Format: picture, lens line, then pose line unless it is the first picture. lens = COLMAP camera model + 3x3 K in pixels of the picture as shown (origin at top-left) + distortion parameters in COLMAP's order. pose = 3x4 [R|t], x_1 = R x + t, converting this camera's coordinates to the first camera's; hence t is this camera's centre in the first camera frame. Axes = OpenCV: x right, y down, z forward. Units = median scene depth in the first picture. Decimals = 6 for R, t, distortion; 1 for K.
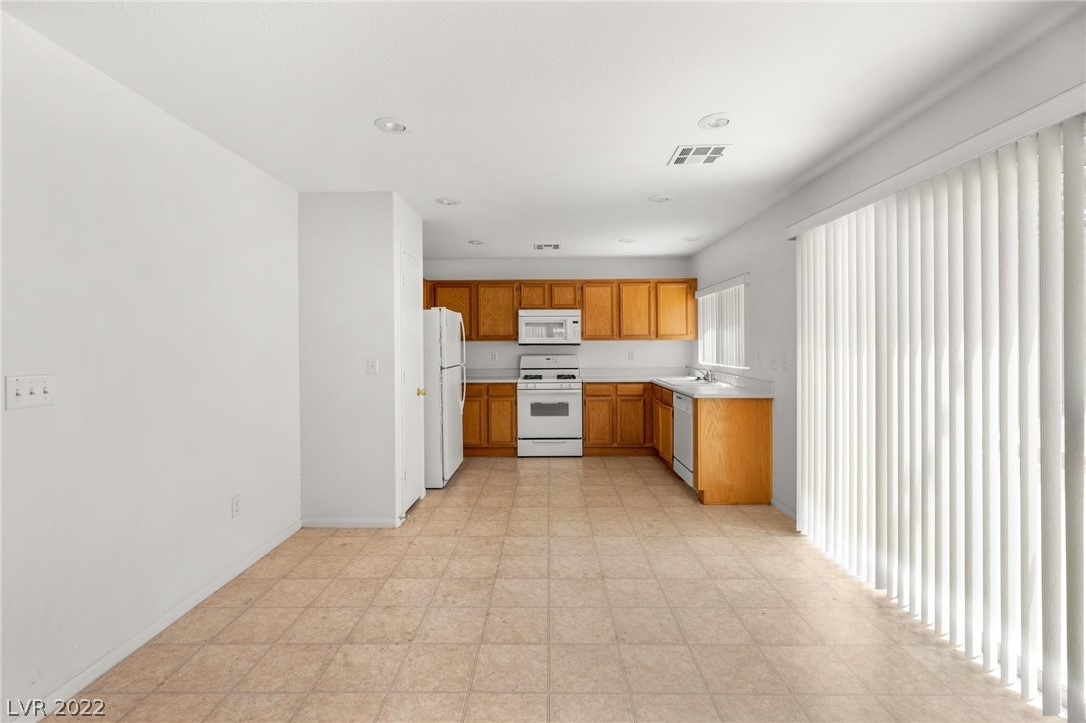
lens RADIAL K [[493.9, 0, 539.8], [0, 493.9, 346.4], [0, 0, 1]] dist [0.002747, 0.000100]
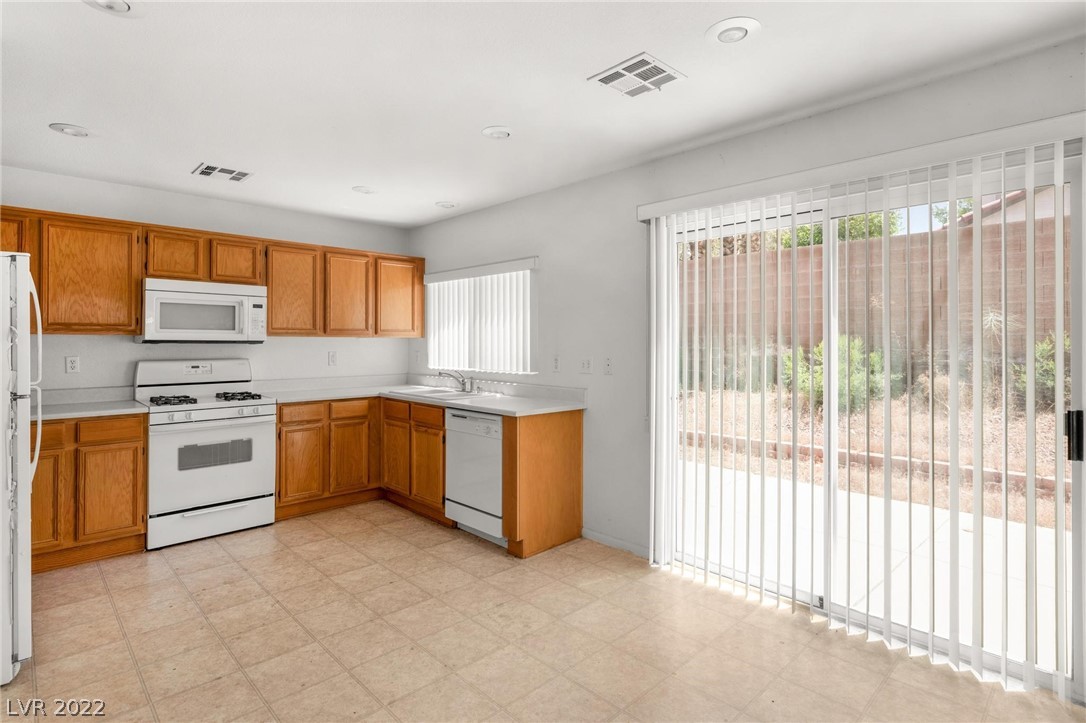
lens RADIAL K [[554.4, 0, 560.1], [0, 554.4, 338.4], [0, 0, 1]] dist [-0.002552, -0.000563]
pose [[0.707096, 0.011129, 0.707030, -0.154244], [-0.003065, 0.999915, -0.012674, -0.001304], [-0.707110, 0.006795, 0.707070, 0.253295]]
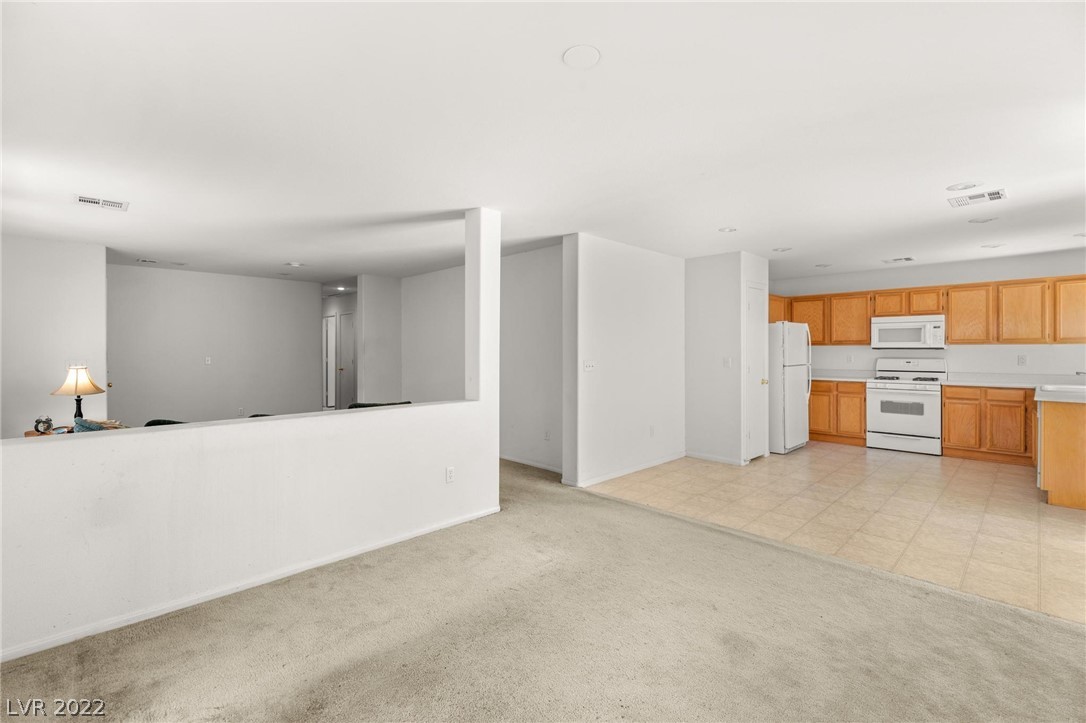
lens RADIAL K [[480.0, 0, 549.8], [0, 480.0, 357.7], [0, 0, 1]] dist [0.003228, -0.000180]
pose [[0.727616, 0.014921, -0.685822, 0.179798], [-0.003604, 0.999833, 0.017929, 0.000042], [0.685975, -0.010574, 0.727549, -0.304336]]
